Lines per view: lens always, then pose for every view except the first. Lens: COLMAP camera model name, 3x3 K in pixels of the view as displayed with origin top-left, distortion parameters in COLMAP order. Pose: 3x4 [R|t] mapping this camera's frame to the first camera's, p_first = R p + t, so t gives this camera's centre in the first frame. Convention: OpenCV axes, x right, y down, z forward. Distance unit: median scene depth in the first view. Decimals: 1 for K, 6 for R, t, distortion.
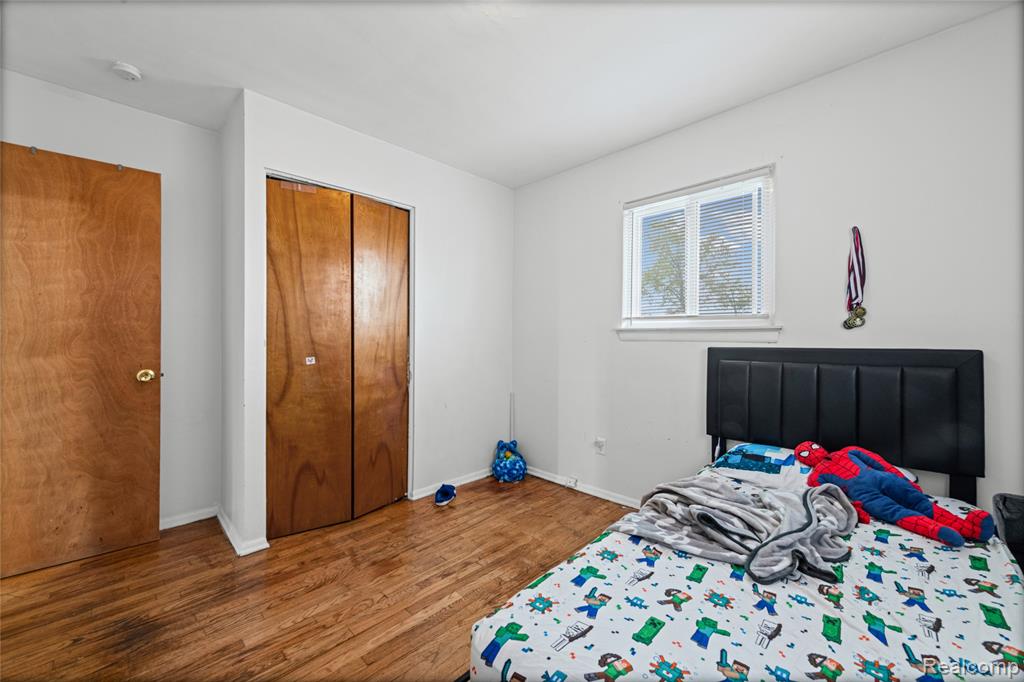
lens RADIAL K [[410.0, 0, 511.7], [0, 410.0, 338.2], [0, 0, 1]] dist [0.010964, -0.002631]
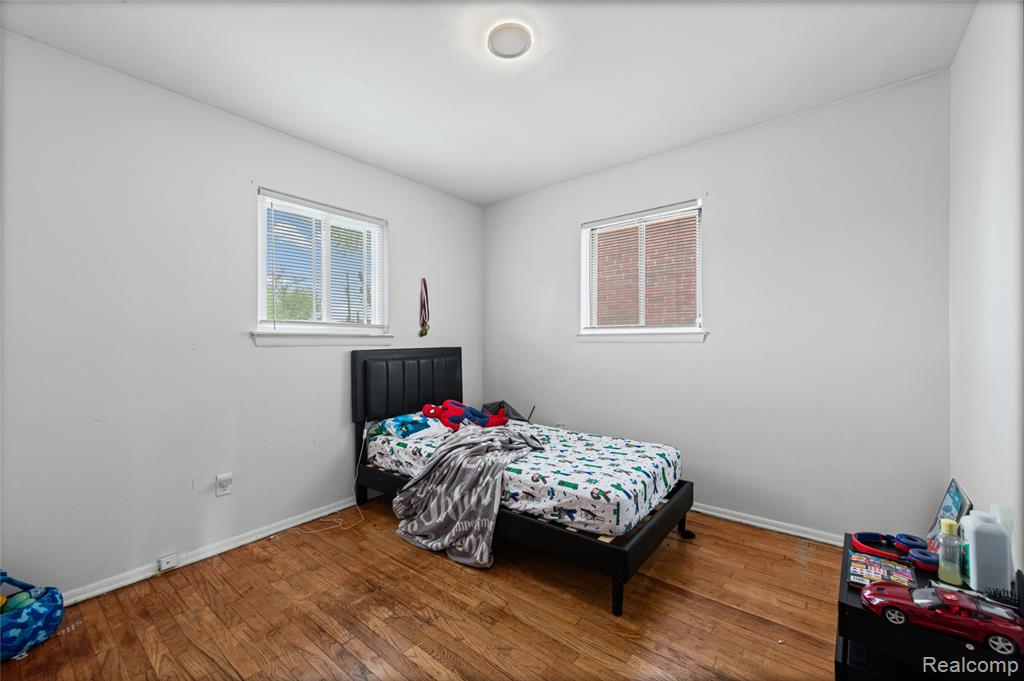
lens RADIAL K [[410.8, 0, 511.6], [0, 410.8, 341.3], [0, 0, 1]] dist [0.006997, 0.000129]
pose [[-0.127360, -0.002516, 0.991853, -0.769942], [0.007375, 0.999967, 0.003484, -0.004998], [-0.991829, 0.007759, -0.127337, 0.699010]]
